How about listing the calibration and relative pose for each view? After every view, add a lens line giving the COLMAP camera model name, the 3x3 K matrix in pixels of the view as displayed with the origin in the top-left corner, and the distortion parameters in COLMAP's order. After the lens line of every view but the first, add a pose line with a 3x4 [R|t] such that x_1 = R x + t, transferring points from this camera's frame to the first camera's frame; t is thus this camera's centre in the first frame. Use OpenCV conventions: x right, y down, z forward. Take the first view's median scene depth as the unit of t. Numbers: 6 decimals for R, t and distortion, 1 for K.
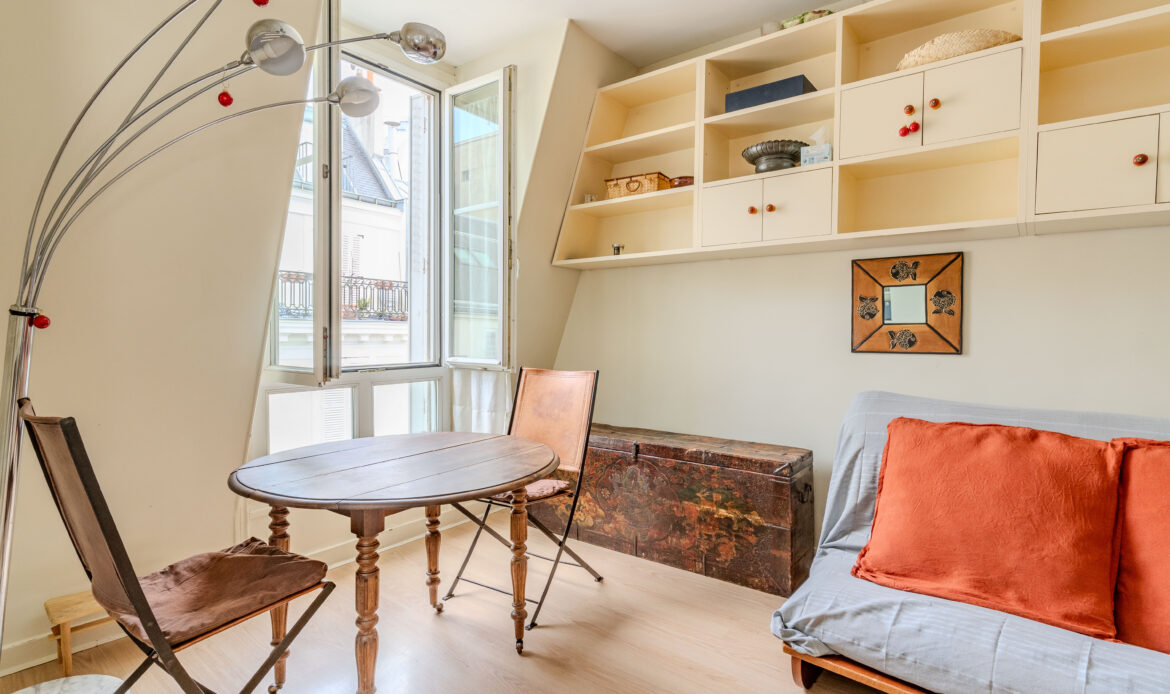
lens RADIAL K [[574.9, 0, 580.2], [0, 574.9, 346.7], [0, 0, 1]] dist [-0.000010, 0.001566]
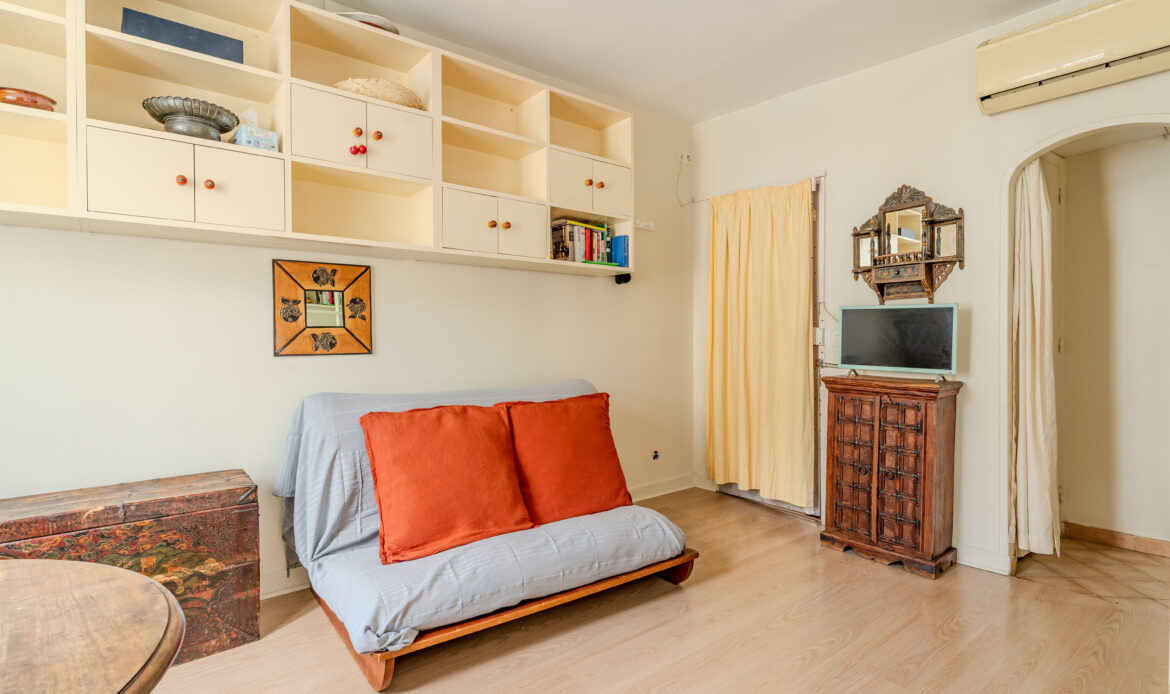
lens RADIAL K [[584.9, 0, 581.0], [0, 584.9, 347.1], [0, 0, 1]] dist [0.005566, -0.000494]
pose [[0.216332, -0.025764, 0.975980, -0.380334], [0.026067, 0.999448, 0.020605, -0.012782], [-0.975972, 0.020983, 0.216884, 0.309178]]
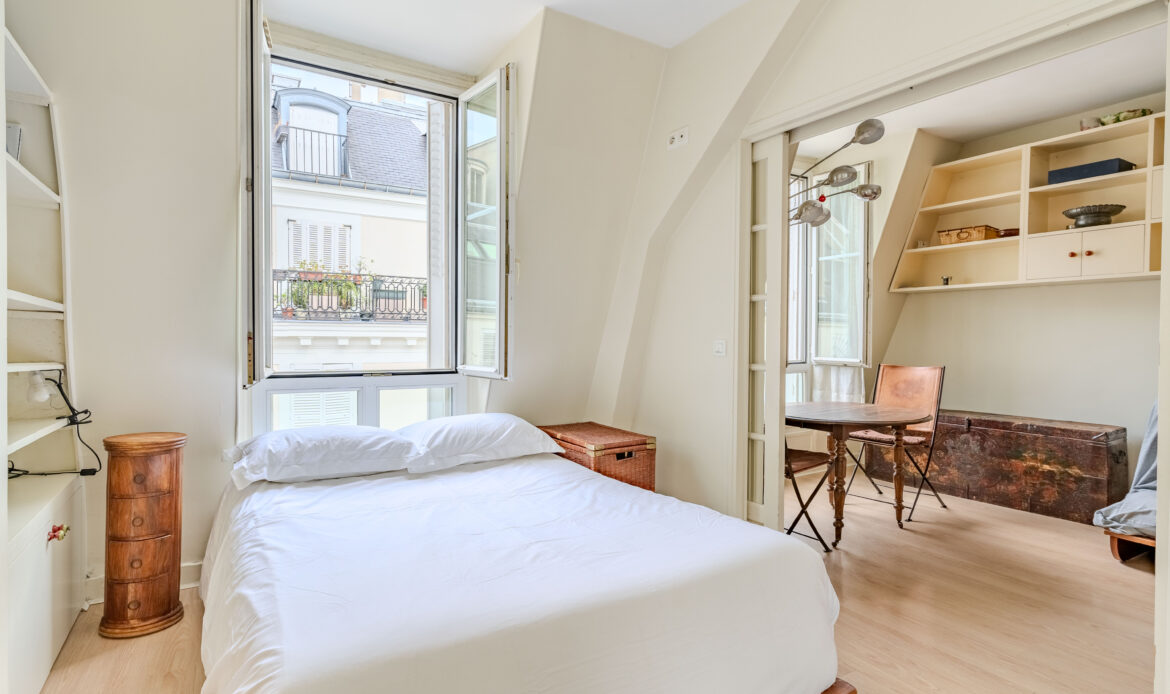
lens RADIAL K [[593.2, 0, 575.6], [0, 593.2, 347.9], [0, 0, 1]] dist [0.006201, 0.000382]
pose [[0.934485, 0.003048, -0.355989, -0.330329], [-0.004642, 0.999983, -0.003625, 0.003041], [0.355972, 0.005040, 0.934483, -0.829671]]
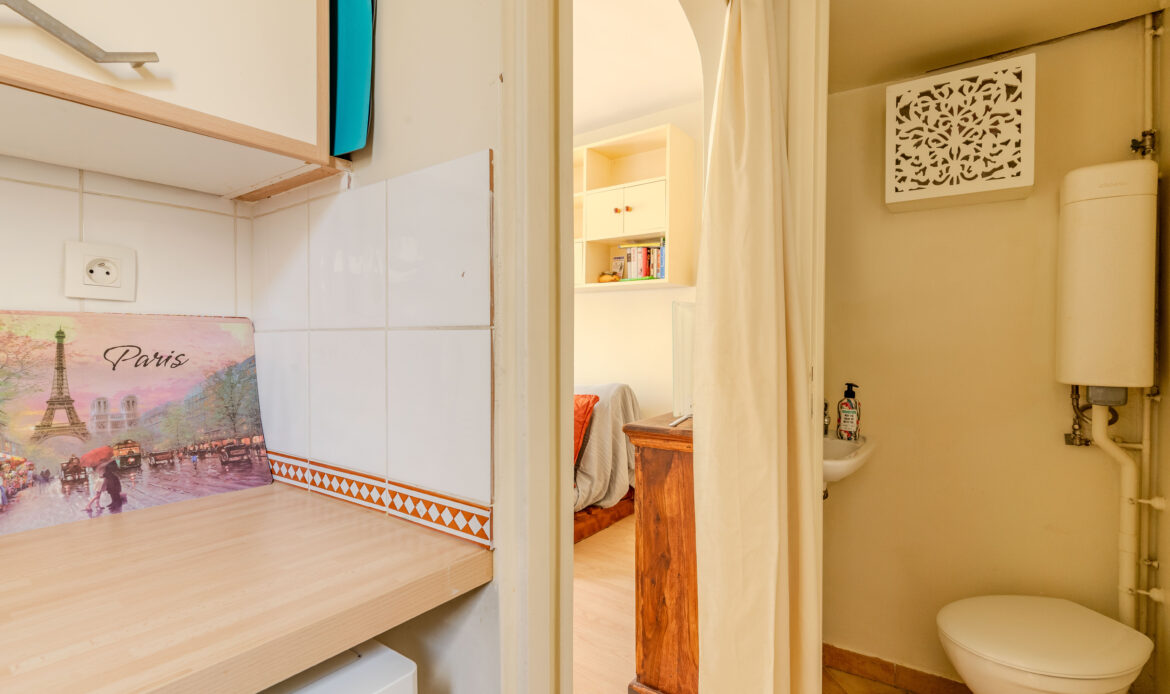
lens RADIAL K [[557.7, 0, 574.4], [0, 557.7, 346.8], [0, 0, 1]] dist [0.002983, -0.001138]
pose [[0.999823, -0.006131, 0.017793, 0.758921], [0.006302, 0.999935, -0.009550, 0.004155], [-0.017733, 0.009660, 0.999796, -0.828736]]
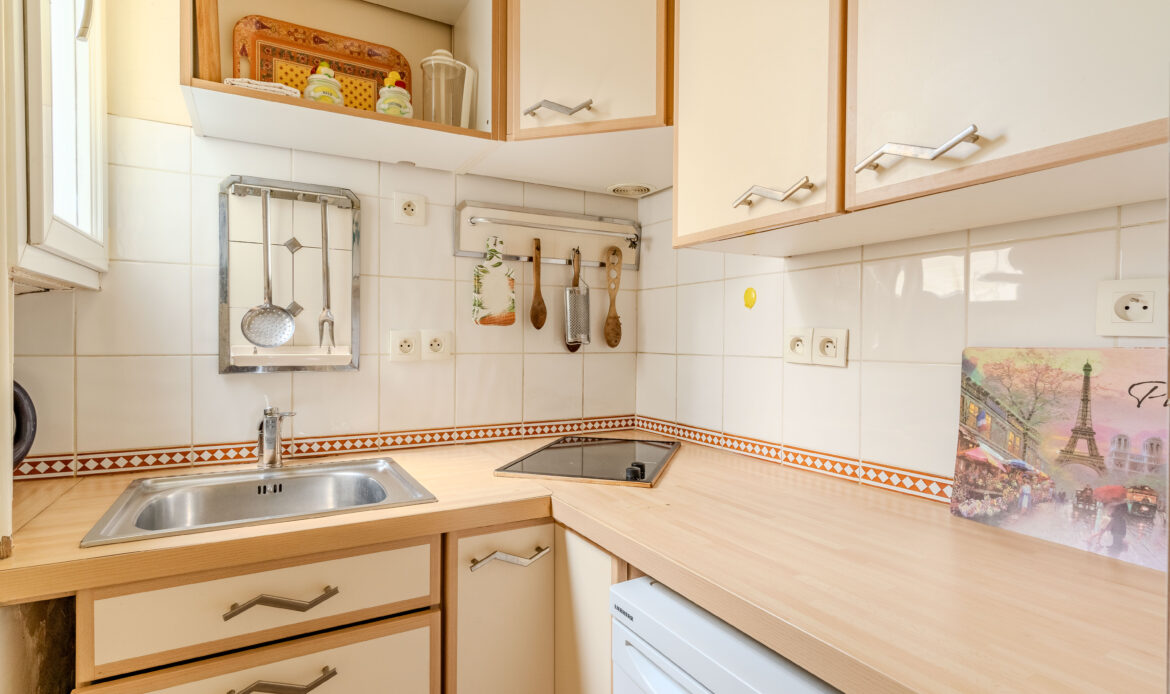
lens RADIAL K [[584.9, 0, 581.0], [0, 584.9, 347.1], [0, 0, 1]] dist [0.005566, -0.000494]
pose [[-0.392351, -0.003977, -0.919807, 0.948745], [-0.028184, 0.999573, 0.007700, -0.018588], [0.919384, 0.028945, -0.392296, -0.601989]]
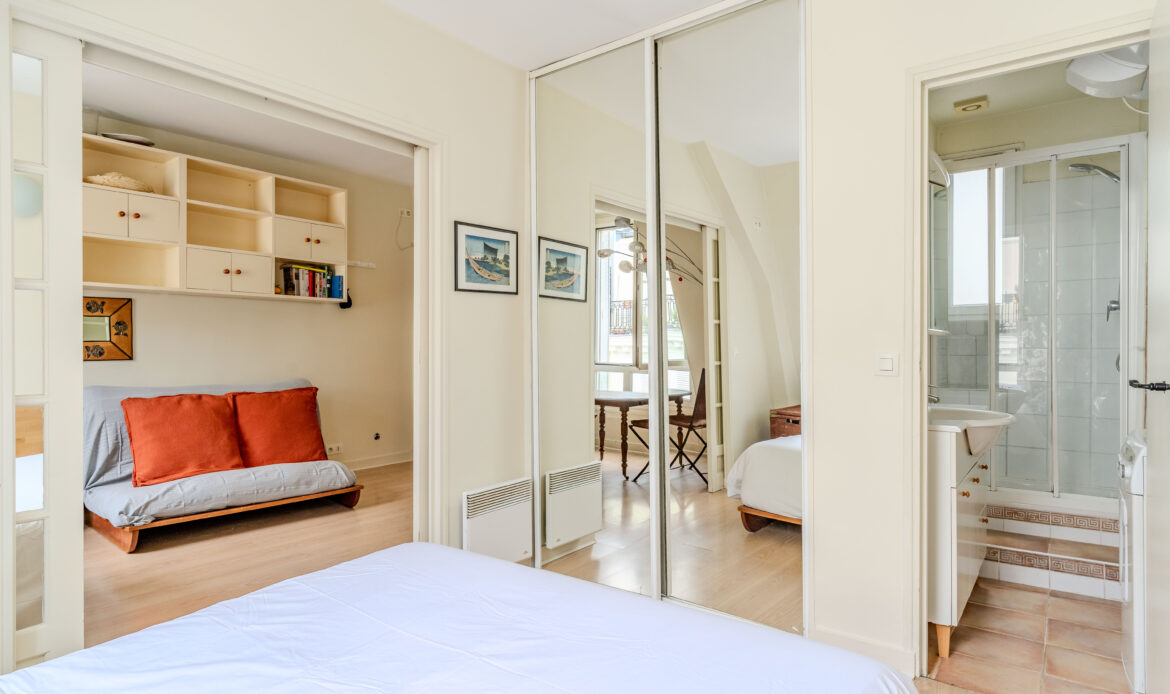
lens RADIAL K [[649.8, 0, 585.0], [0, 649.8, 347.0], [0, 0, 1]] dist [-0.006178, -0.001747]
pose [[-0.018895, -0.014014, 0.999723, -1.170635], [0.018393, 0.999728, 0.014361, -0.025505], [-0.999652, 0.018660, -0.018632, -0.264428]]
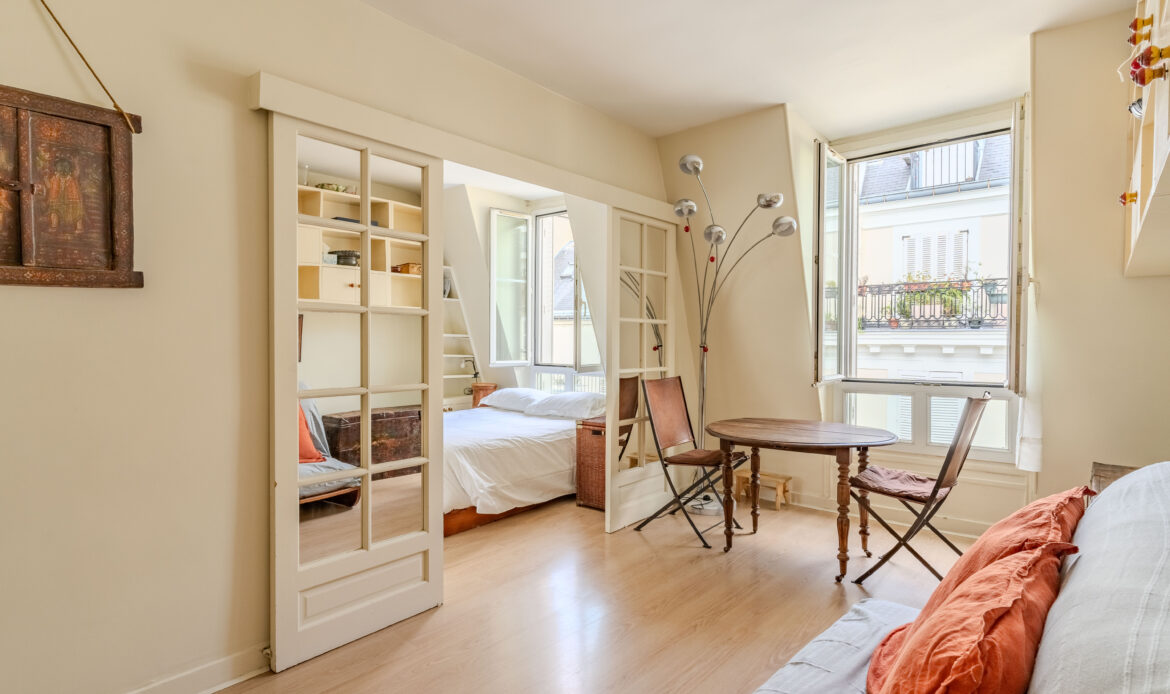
lens RADIAL K [[584.9, 0, 581.0], [0, 584.9, 347.1], [0, 0, 1]] dist [0.005566, -0.000494]
pose [[-0.047868, 0.004904, -0.998842, 1.130590], [-0.024979, 0.999669, 0.006105, -0.035351], [0.998541, 0.025242, -0.047729, 0.338298]]
